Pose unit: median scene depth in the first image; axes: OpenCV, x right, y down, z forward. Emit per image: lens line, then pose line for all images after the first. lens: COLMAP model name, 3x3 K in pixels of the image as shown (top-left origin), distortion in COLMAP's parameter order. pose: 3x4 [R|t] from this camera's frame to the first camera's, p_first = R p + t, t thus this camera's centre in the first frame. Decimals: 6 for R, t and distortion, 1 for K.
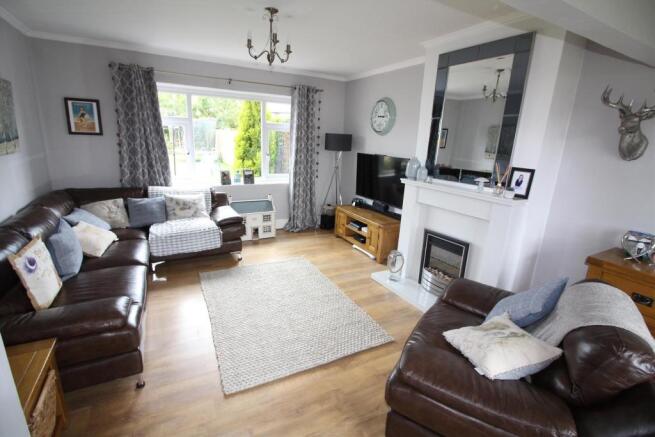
lens RADIAL K [[304.7, 0, 326.7], [0, 304.7, 219.6], [0, 0, 1]] dist [-0.009287, -0.007689]
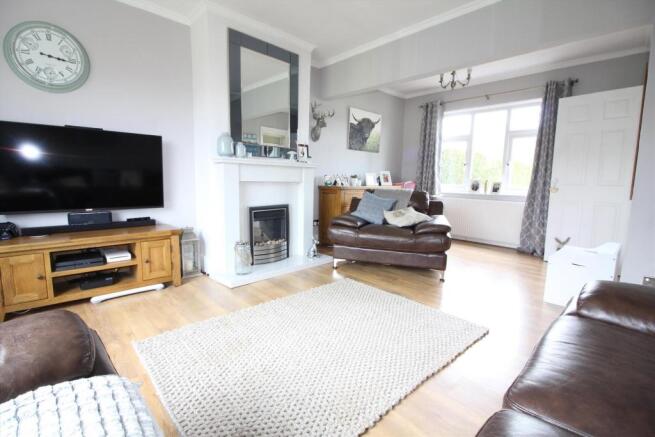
lens RADIAL K [[304.7, 0, 323.4], [0, 304.7, 218.2], [0, 0, 1]] dist [-0.009287, -0.007689]
pose [[-0.262151, -0.174378, 0.949141, -0.569955], [0.219118, 0.947094, 0.234522, -0.096346], [-0.939821, 0.269454, -0.210072, 0.833509]]
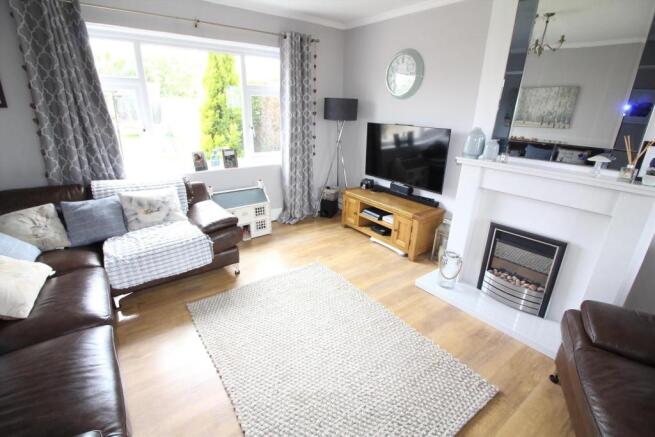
lens RADIAL K [[304.7, 0, 326.5], [0, 304.7, 219.0], [0, 0, 1]] dist [-0.009287, -0.007689]
pose [[0.988733, -0.069023, 0.132828, -0.162241], [0.055748, 0.993304, 0.101188, -0.066413], [-0.138923, -0.092643, 0.985960, 0.250963]]
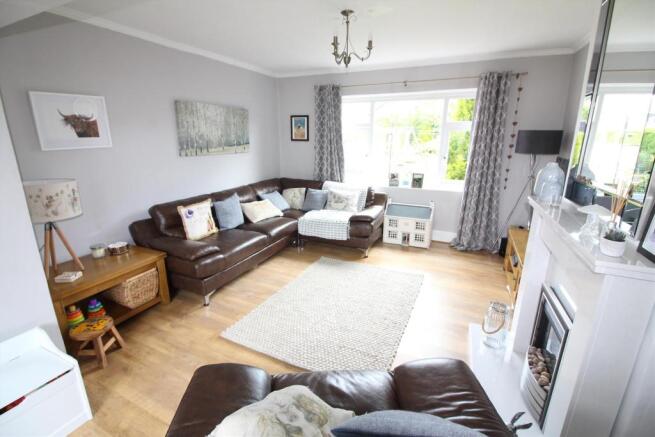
lens RADIAL K [[304.7, 0, 323.6], [0, 304.7, 220.8], [0, 0, 1]] dist [-0.009287, -0.007689]
pose [[0.586911, 0.177026, -0.790062, 0.440866], [-0.184832, 0.979332, 0.082129, -0.050829], [0.788272, 0.097826, 0.607501, 0.250321]]
